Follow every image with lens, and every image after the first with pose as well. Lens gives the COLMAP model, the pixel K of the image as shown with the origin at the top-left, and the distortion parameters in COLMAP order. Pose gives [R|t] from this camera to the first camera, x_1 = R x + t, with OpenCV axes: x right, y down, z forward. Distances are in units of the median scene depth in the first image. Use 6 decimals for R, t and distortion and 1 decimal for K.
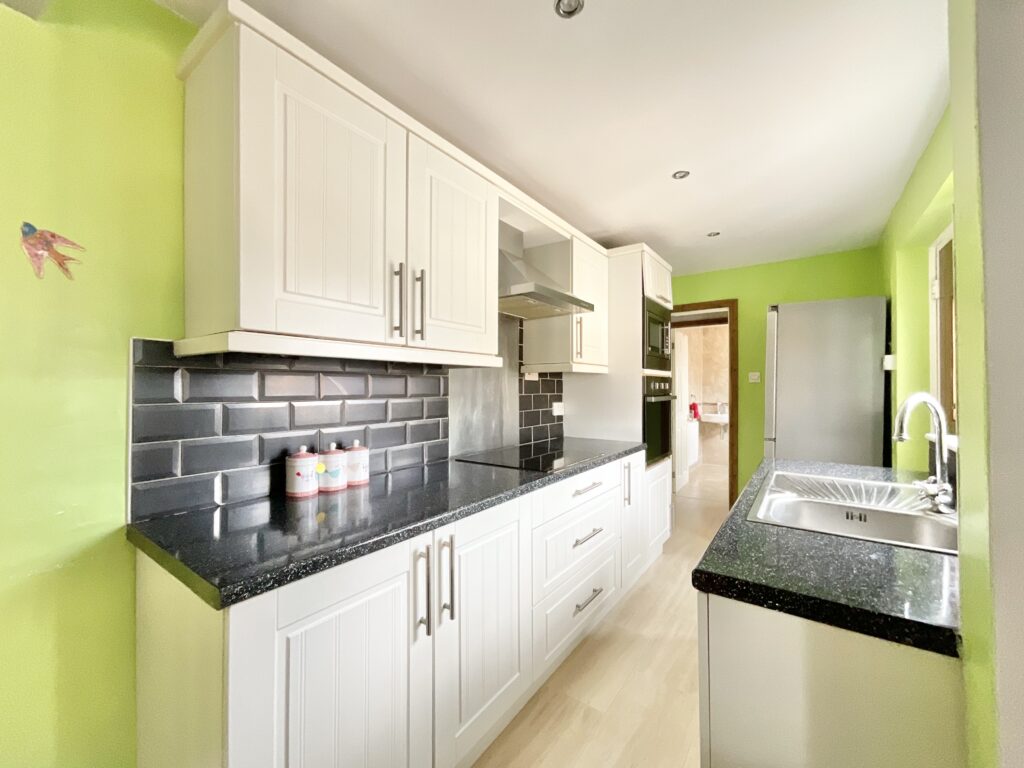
lens RADIAL K [[412.8, 0, 512.0], [0, 412.8, 384.0], [0, 0, 1]] dist [-0.000628, 0.000083]
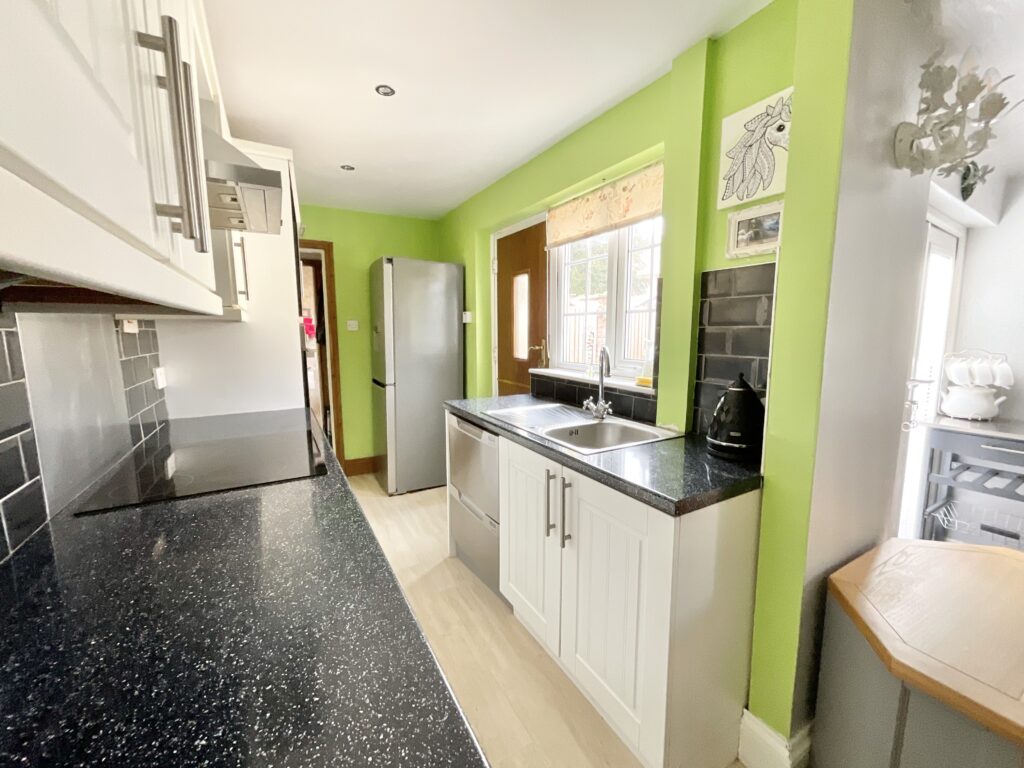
lens RADIAL K [[412.8, 0, 512.0], [0, 412.8, 384.0], [0, 0, 1]] dist [-0.000628, 0.000083]
pose [[0.418014, -0.120865, 0.900365, -0.255557], [-0.005909, 0.990727, 0.135739, -0.019189], [-0.908422, -0.062061, 0.413423, 0.294445]]
